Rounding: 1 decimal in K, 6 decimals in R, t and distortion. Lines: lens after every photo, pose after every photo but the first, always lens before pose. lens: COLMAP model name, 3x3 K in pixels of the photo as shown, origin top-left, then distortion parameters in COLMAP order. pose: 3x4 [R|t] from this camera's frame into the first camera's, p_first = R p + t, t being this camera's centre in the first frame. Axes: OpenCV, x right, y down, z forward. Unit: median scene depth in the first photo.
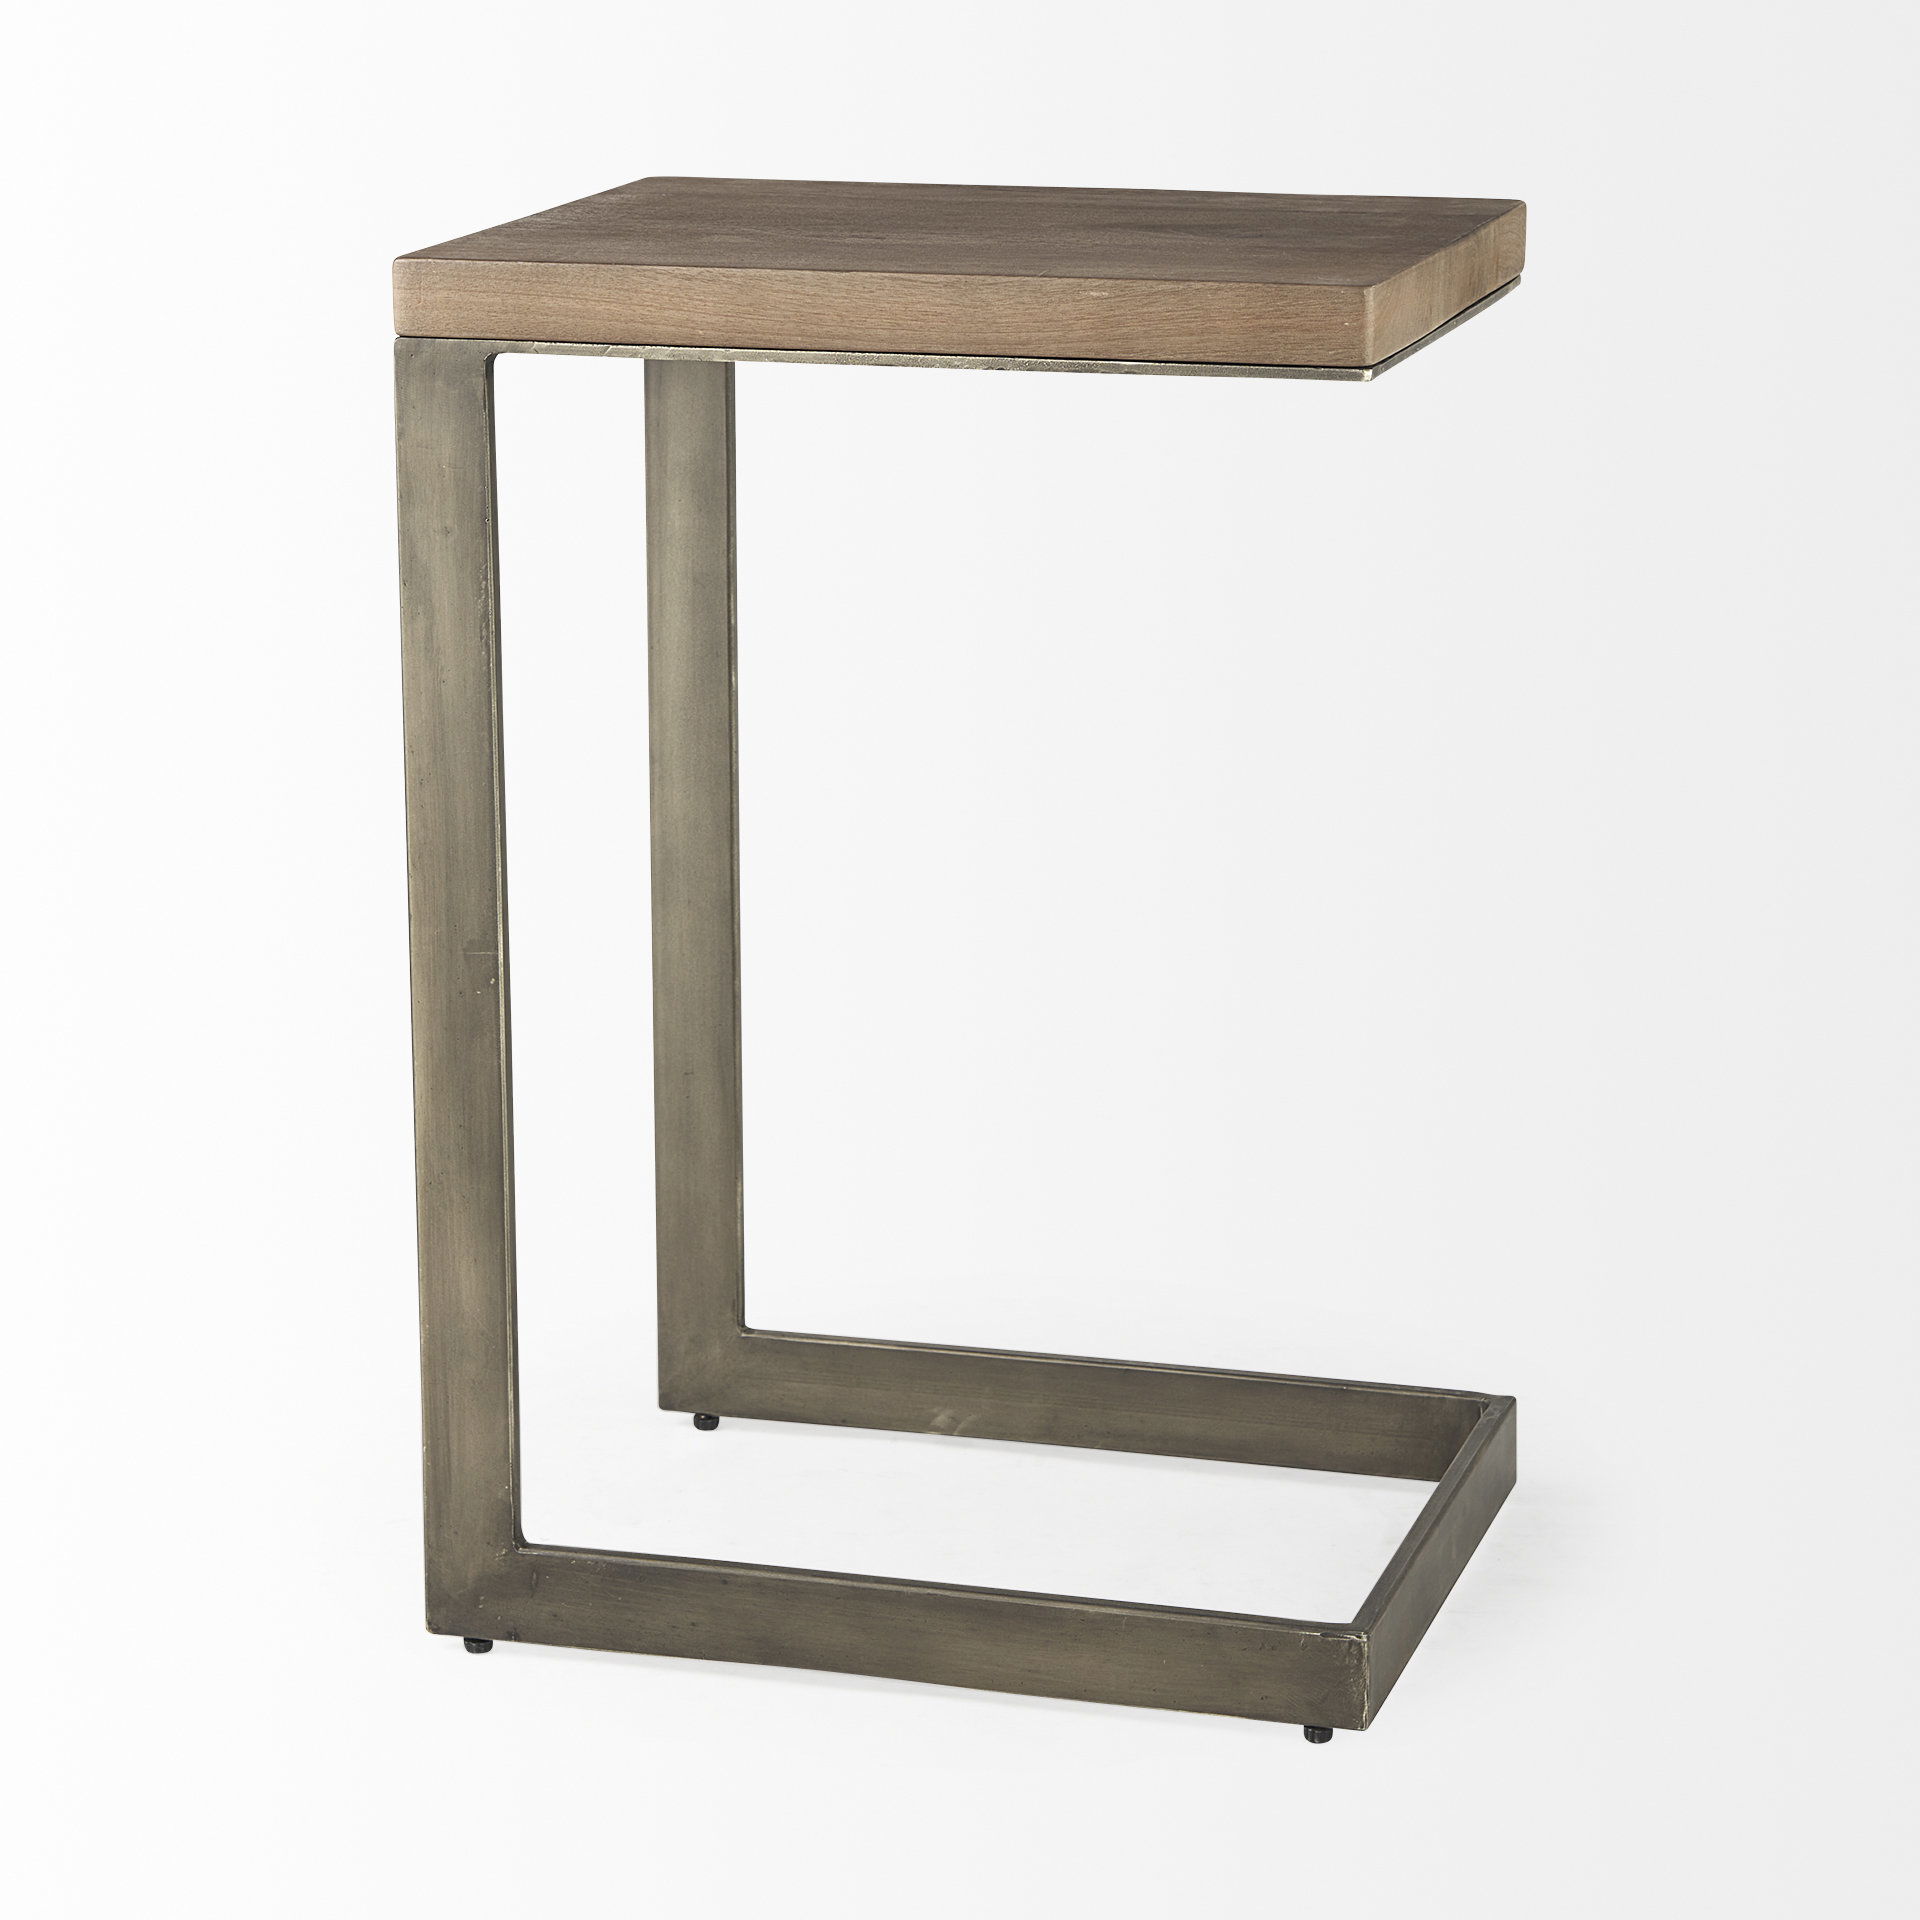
lens RADIAL K [[5498.1, 0, 960.0], [0, 5498.1, 960.0], [0, 0, 1]] dist [0.041593, -0.497241]
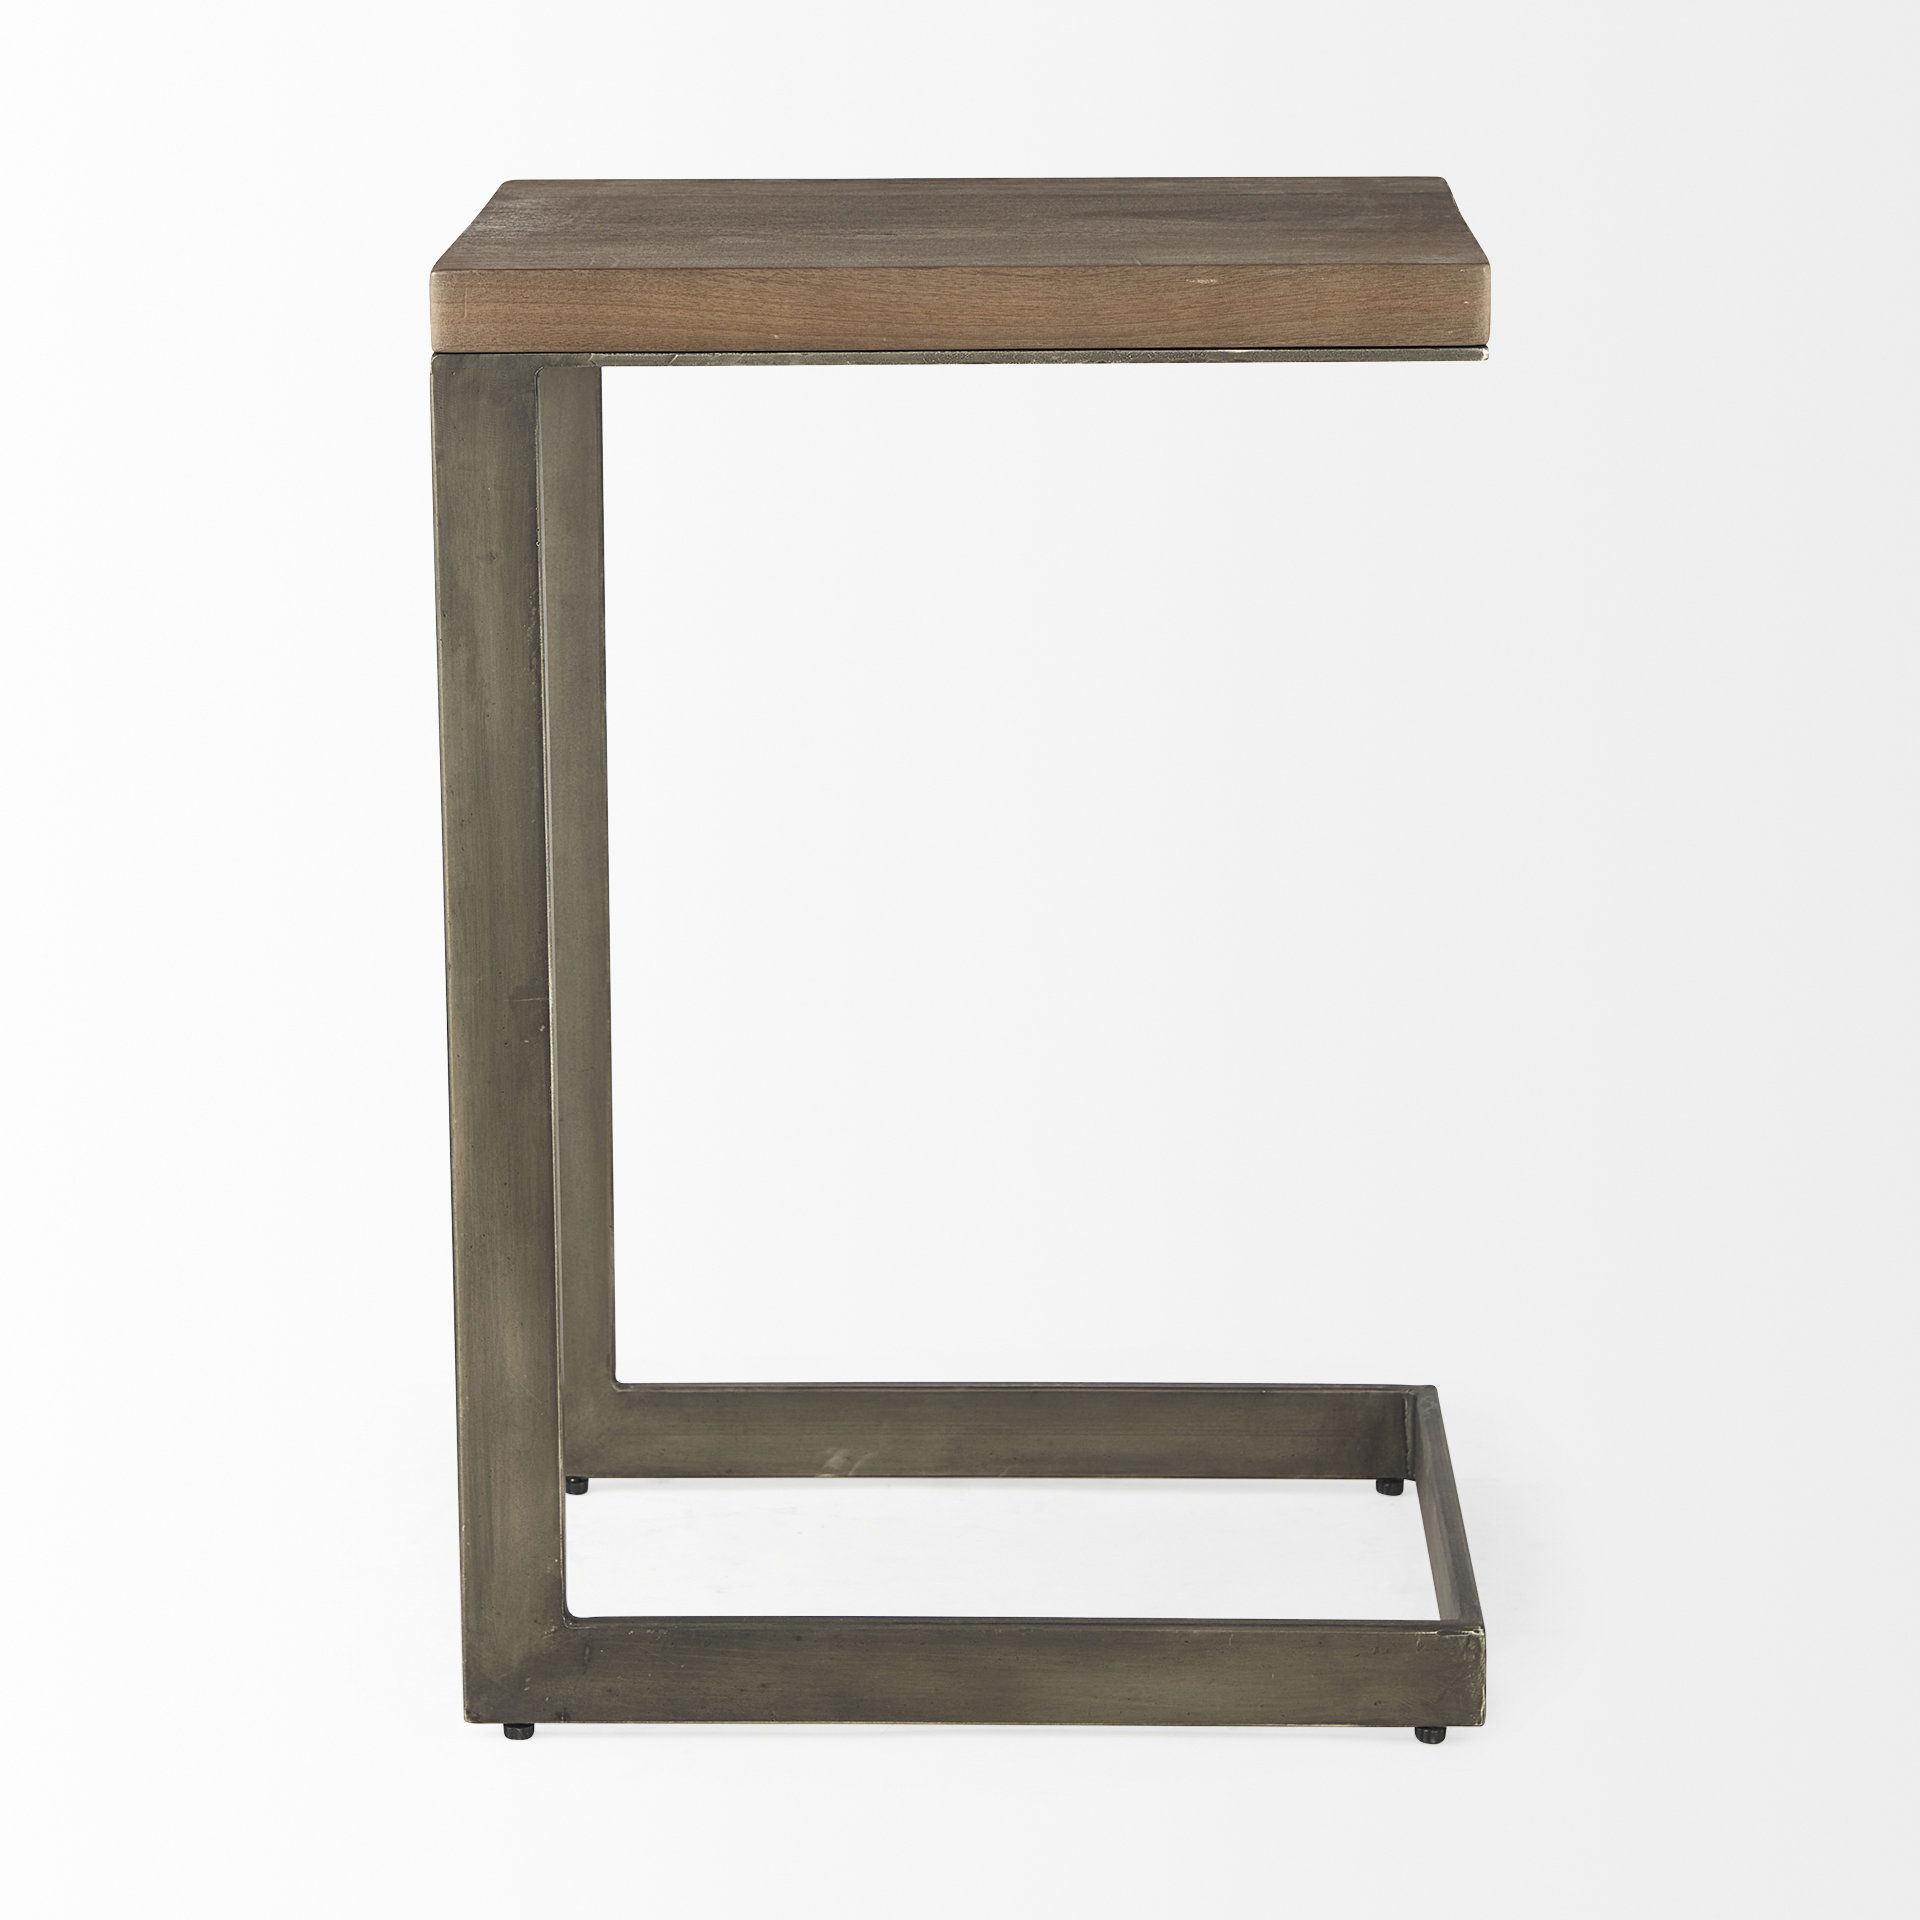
lens RADIAL K [[5725.0, 0, 962.5], [0, 5725.0, 989.5], [0, 0, 1]] dist [0.039318, -0.261190]
pose [[0.967812, -0.064385, 0.243298, -0.256486], [0.064687, 0.997883, 0.006755, -0.004886], [-0.243218, 0.009201, 0.969928, 0.023026]]
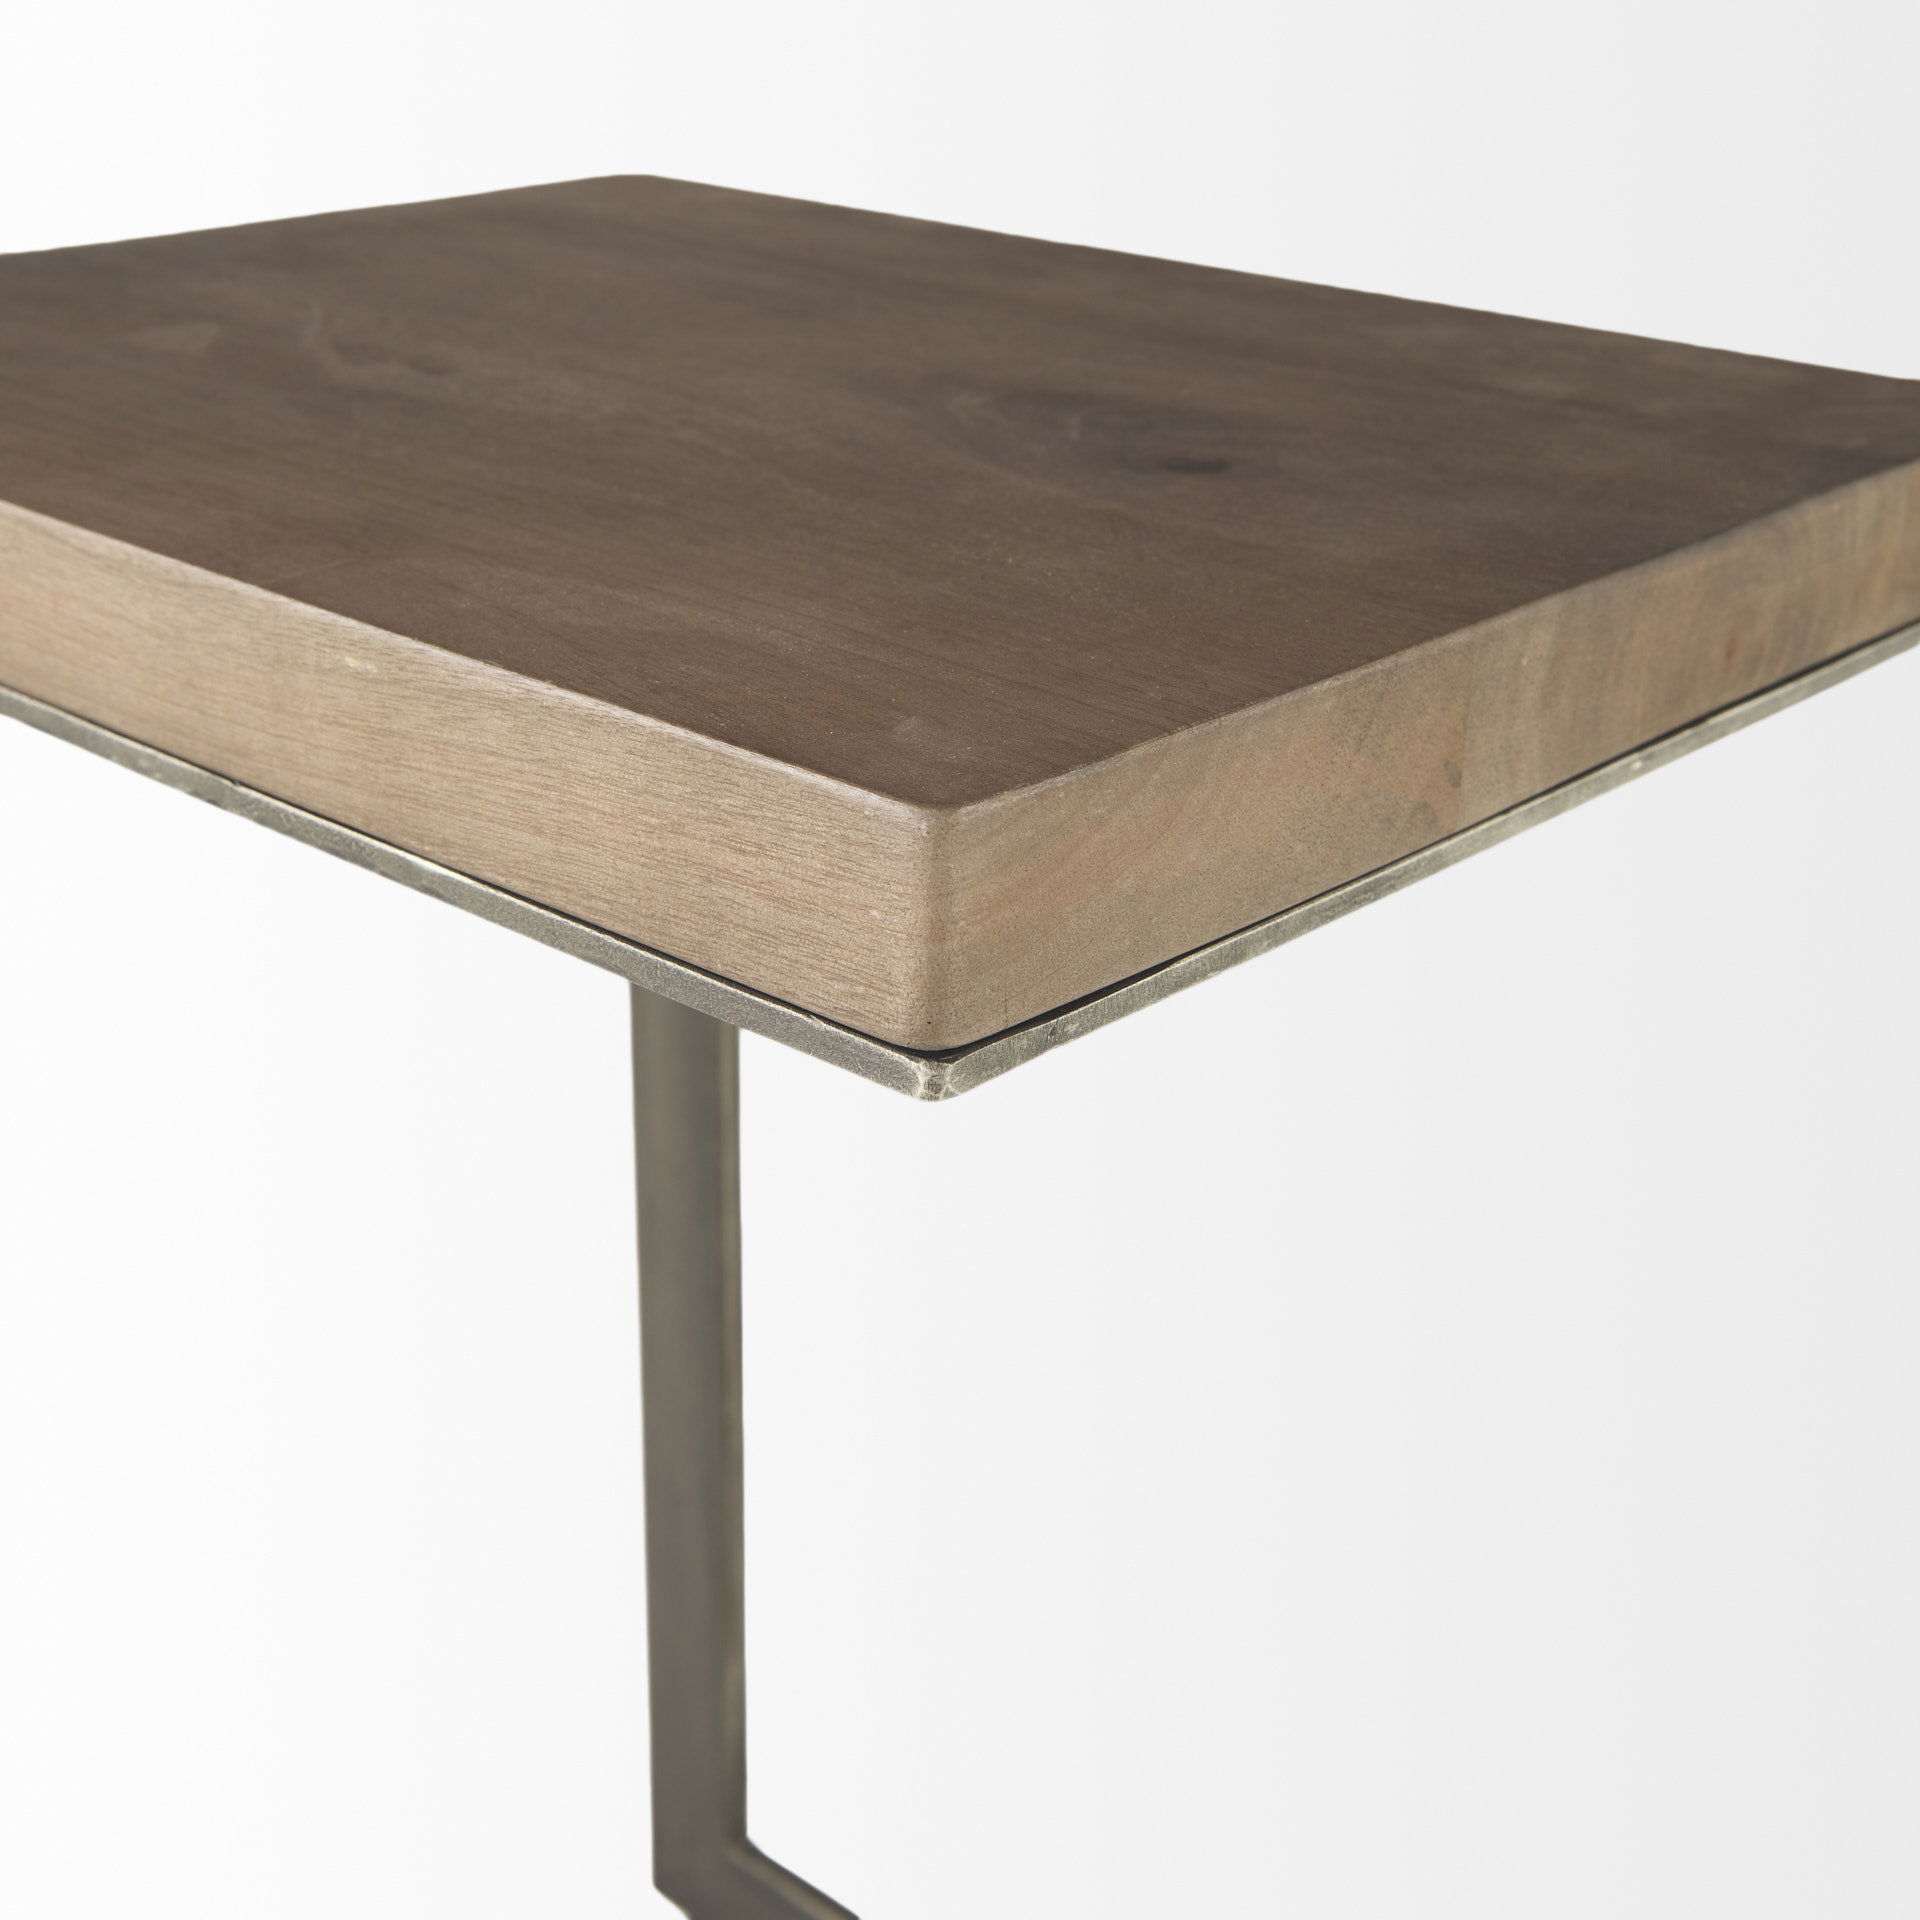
lens RADIAL K [[2956.5, 0, 960.0], [0, 2956.5, 960.0], [0, 0, 1]] dist [0.013923, 0.009624]
pose [[0.899070, 0.194461, -0.392247, 0.130925], [-0.133672, 0.975088, 0.177020, -0.133284], [0.416899, -0.106720, 0.902666, 0.791595]]
